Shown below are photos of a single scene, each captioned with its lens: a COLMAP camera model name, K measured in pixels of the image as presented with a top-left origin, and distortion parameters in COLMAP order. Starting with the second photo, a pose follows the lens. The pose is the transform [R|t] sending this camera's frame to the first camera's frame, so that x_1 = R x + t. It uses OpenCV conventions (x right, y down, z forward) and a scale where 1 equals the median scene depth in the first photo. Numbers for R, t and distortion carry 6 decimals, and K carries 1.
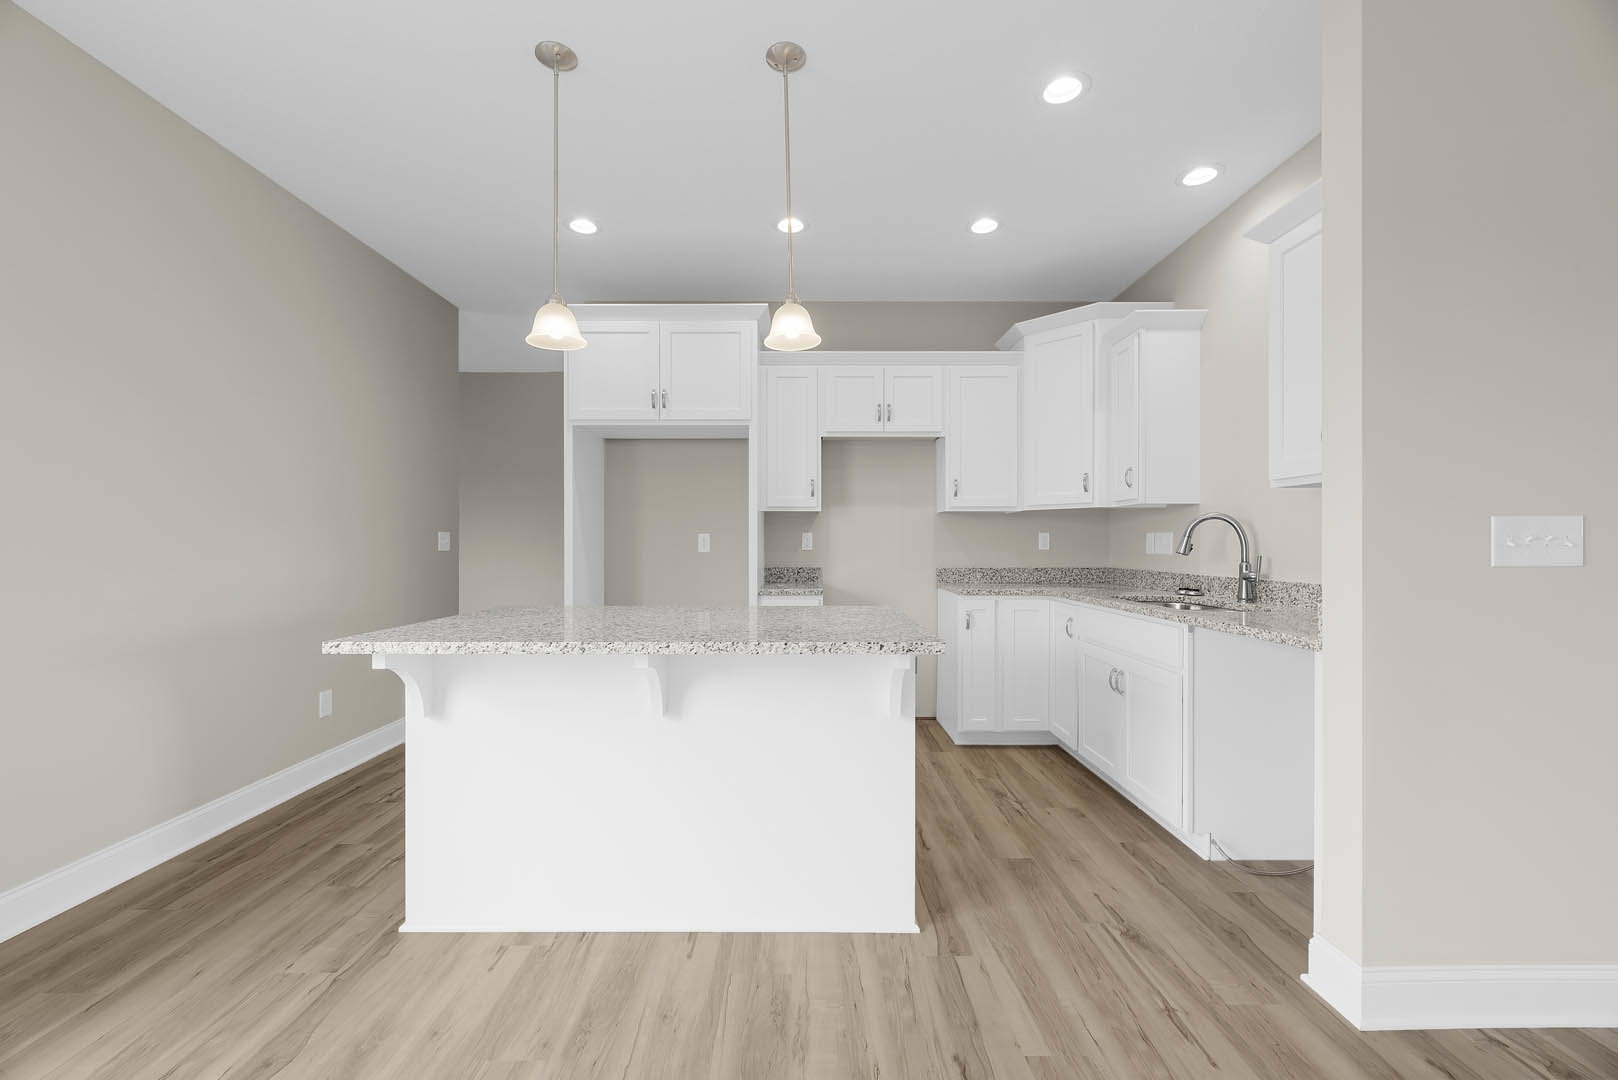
lens RADIAL K [[647.5, 0, 805.0], [0, 647.5, 543.6], [0, 0, 1]] dist [0.001290, 0.000212]
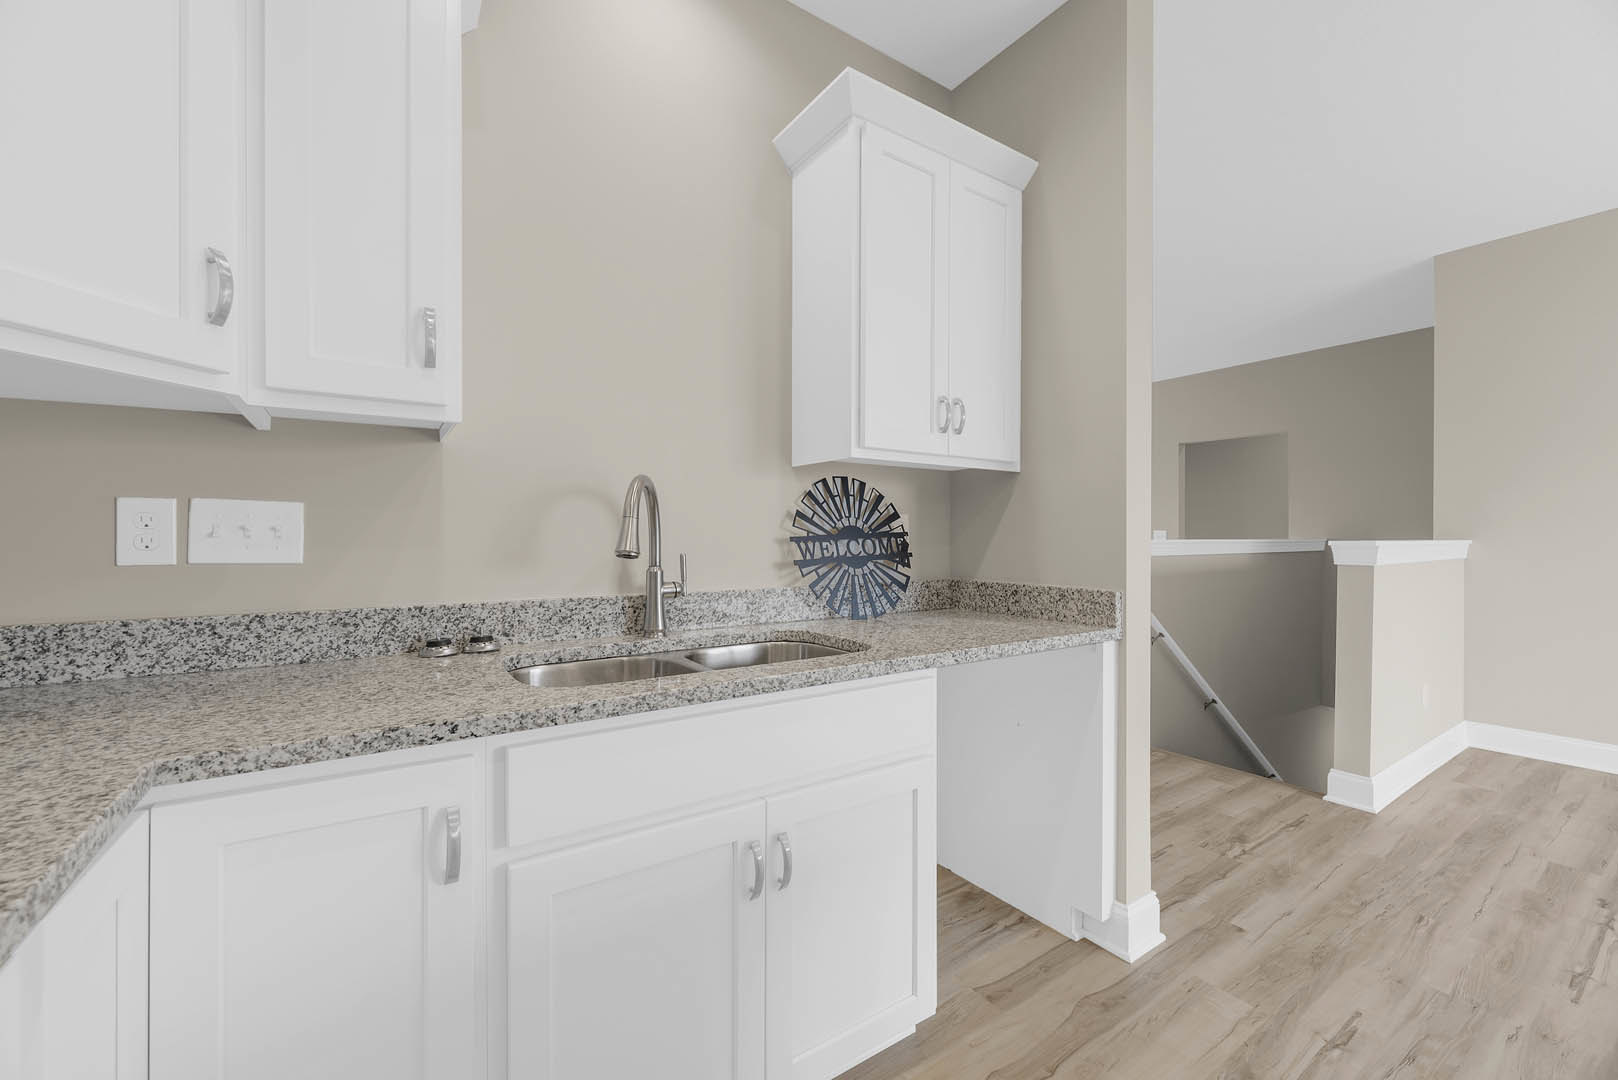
lens RADIAL K [[652.7, 0, 803.3], [0, 652.7, 537.9], [0, 0, 1]] dist [-0.002246, -0.000302]
pose [[-0.555481, -0.002433, 0.831525, 0.118310], [-0.001120, 0.999997, 0.002178, 0.001566], [-0.831528, 0.000278, -0.555483, 1.163522]]
